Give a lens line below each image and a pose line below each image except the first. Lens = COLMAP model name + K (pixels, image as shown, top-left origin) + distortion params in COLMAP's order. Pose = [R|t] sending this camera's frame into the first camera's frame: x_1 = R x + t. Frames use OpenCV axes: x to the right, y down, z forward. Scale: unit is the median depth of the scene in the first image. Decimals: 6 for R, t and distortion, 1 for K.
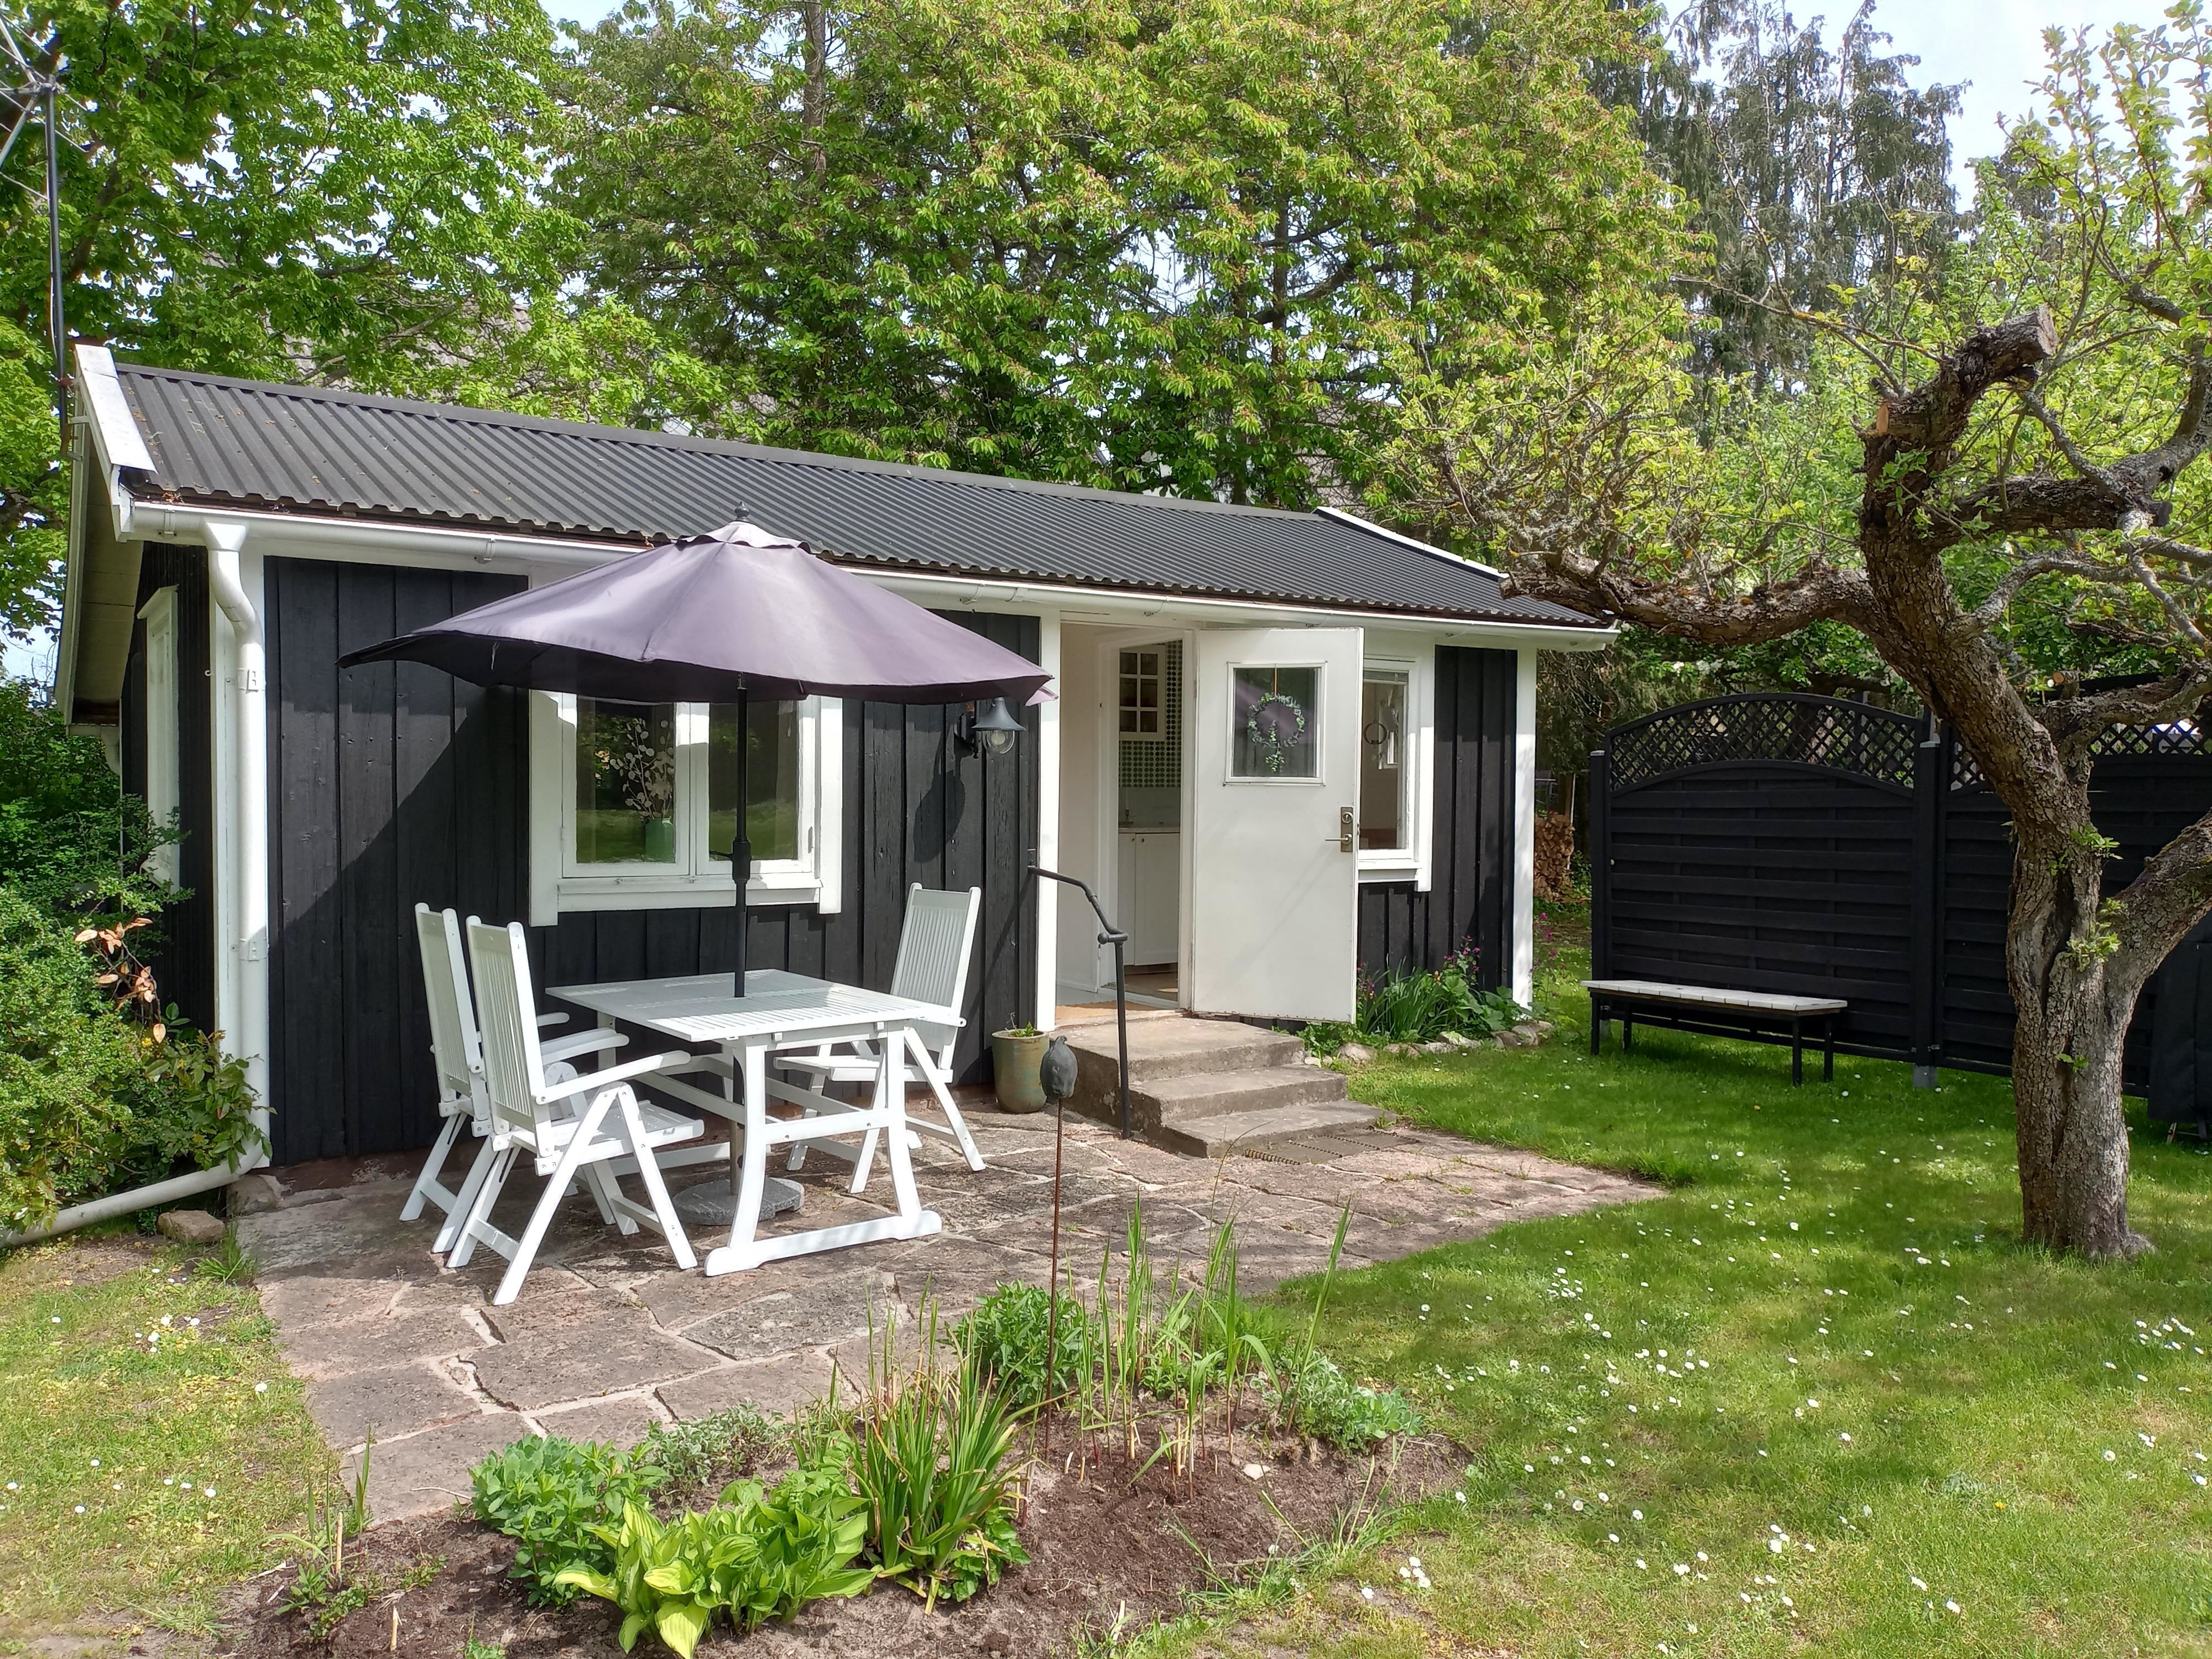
lens RADIAL K [[1614.6, 0, 1129.1], [0, 1614.6, 842.1], [0, 0, 1]] dist [0.044150, -0.079817]
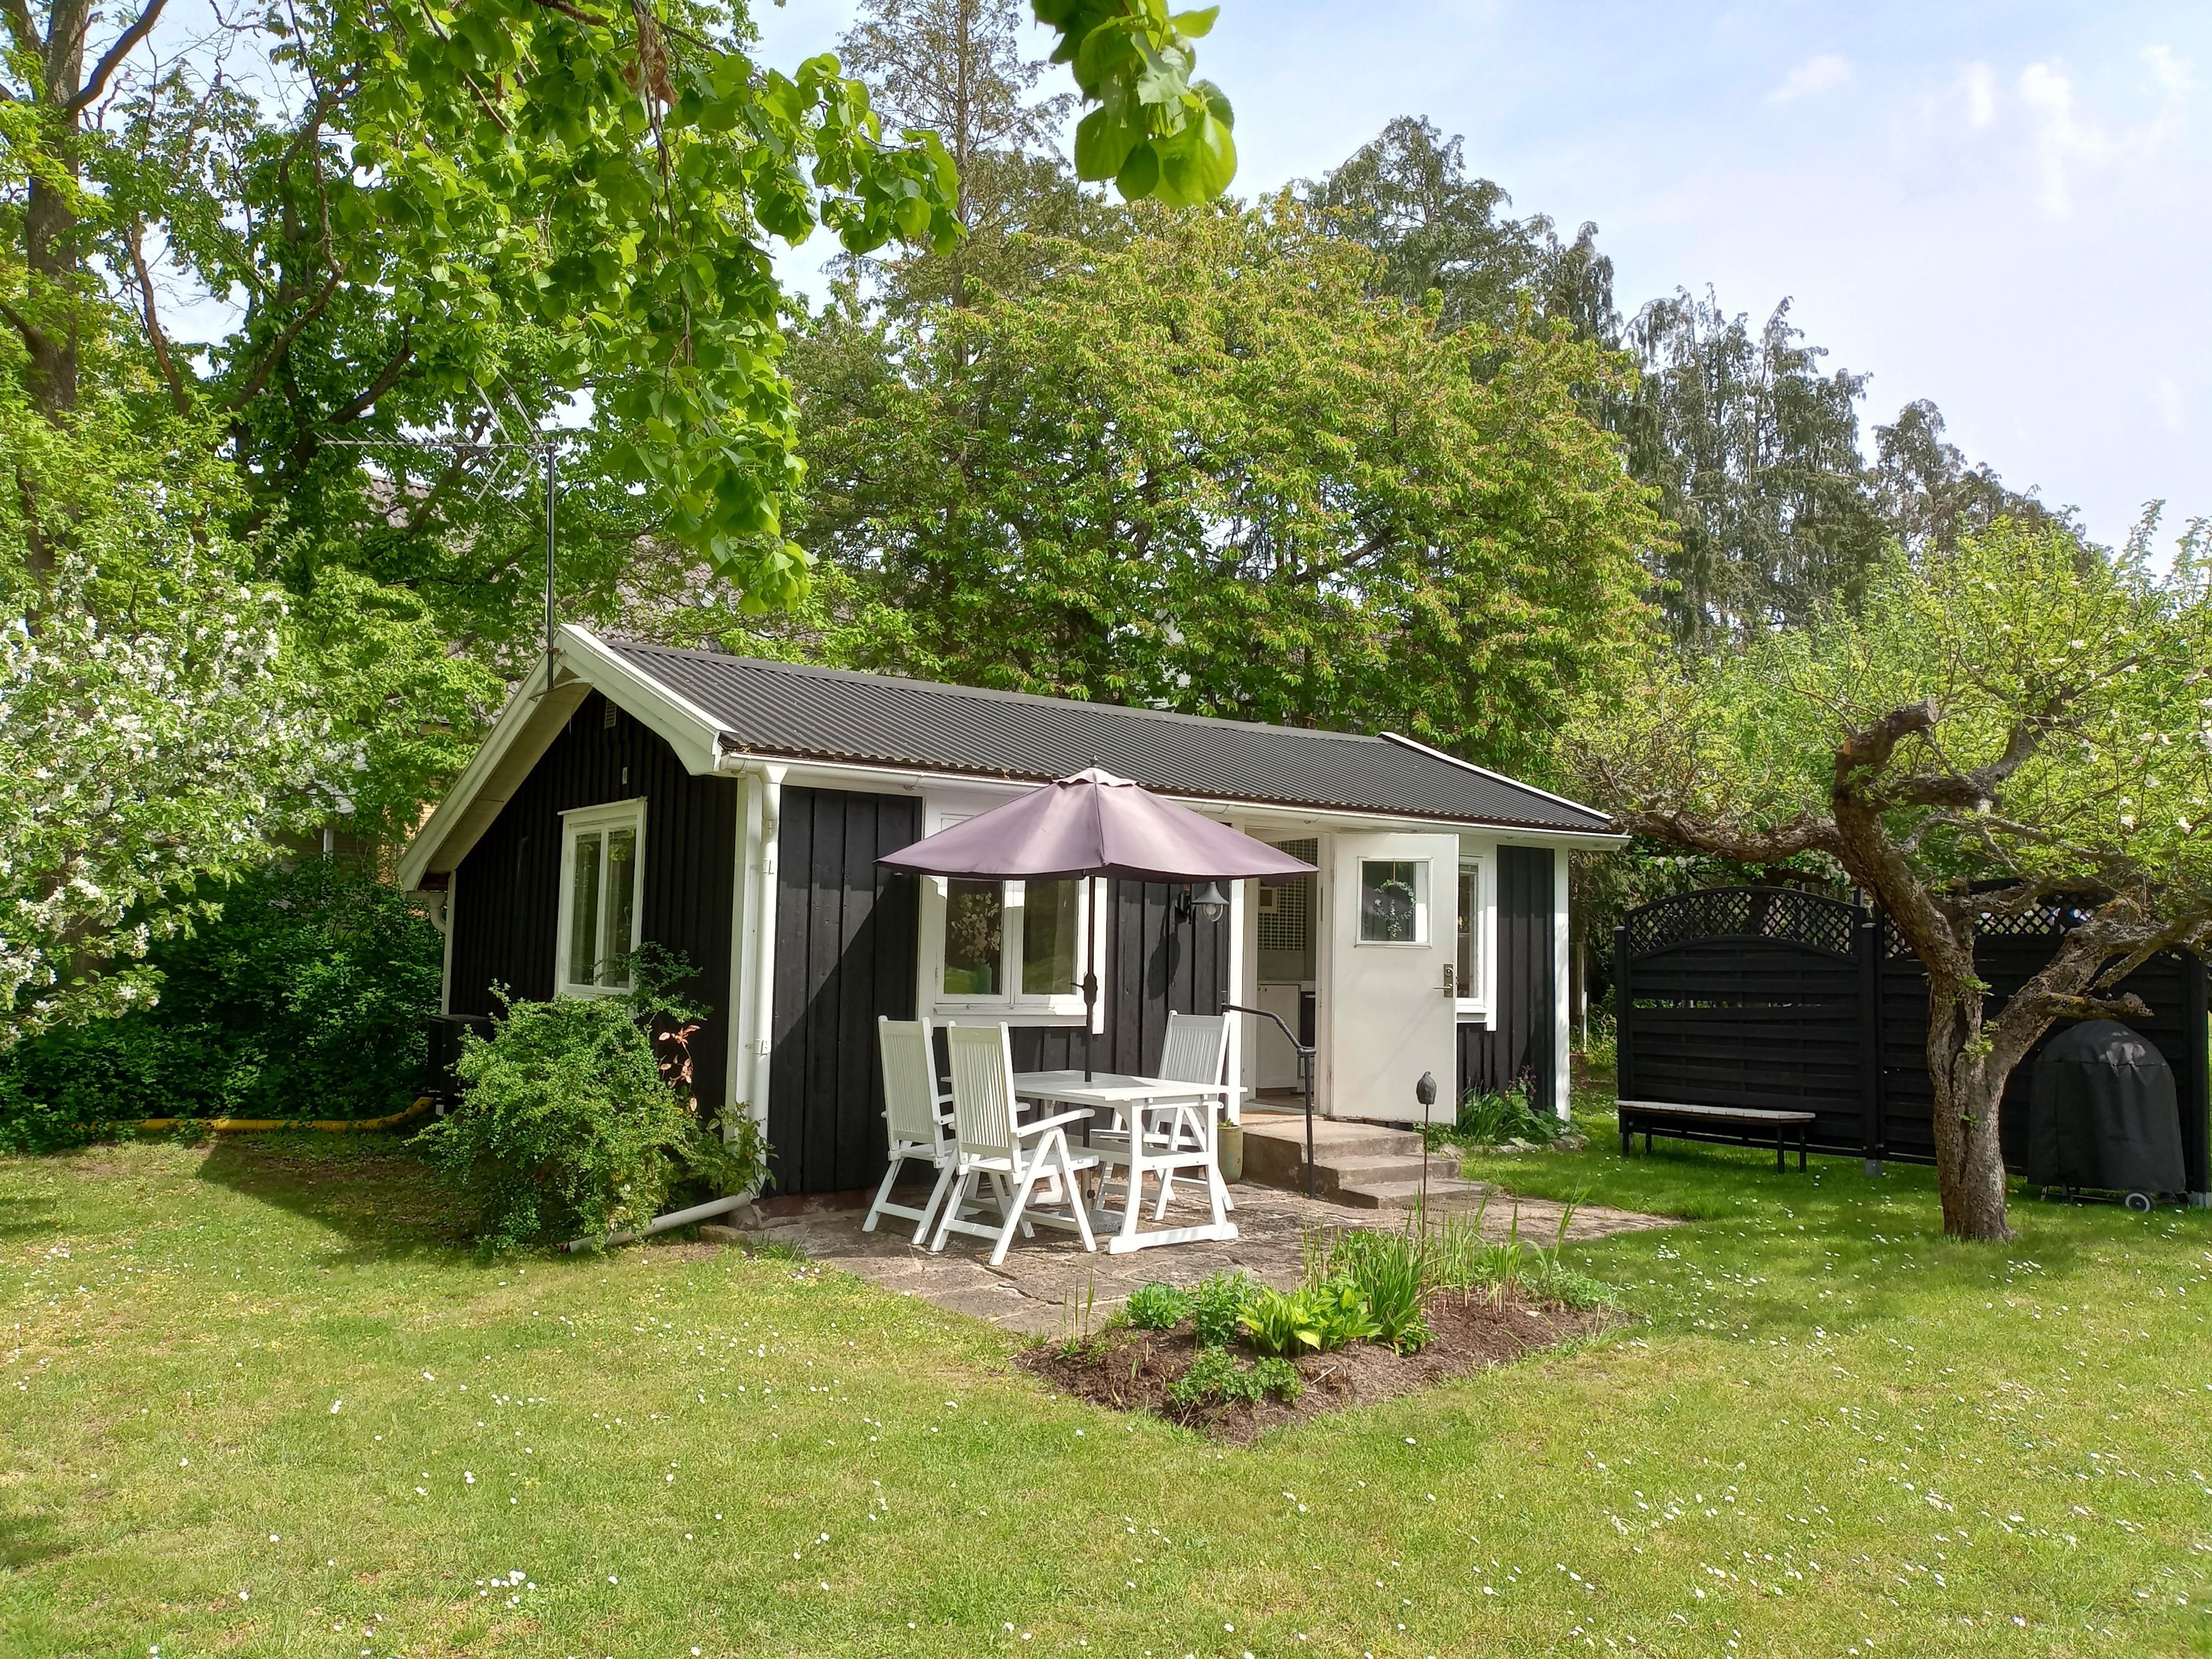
lens RADIAL K [[1586.9, 0, 1106.0], [0, 1586.9, 829.5], [0, 0, 1]] dist [0.082307, -0.191354]
pose [[0.999679, 0.014727, 0.020616, -0.177673], [-0.012292, 0.993449, -0.113617, 0.021194], [-0.022154, 0.113327, 0.993311, -0.334149]]
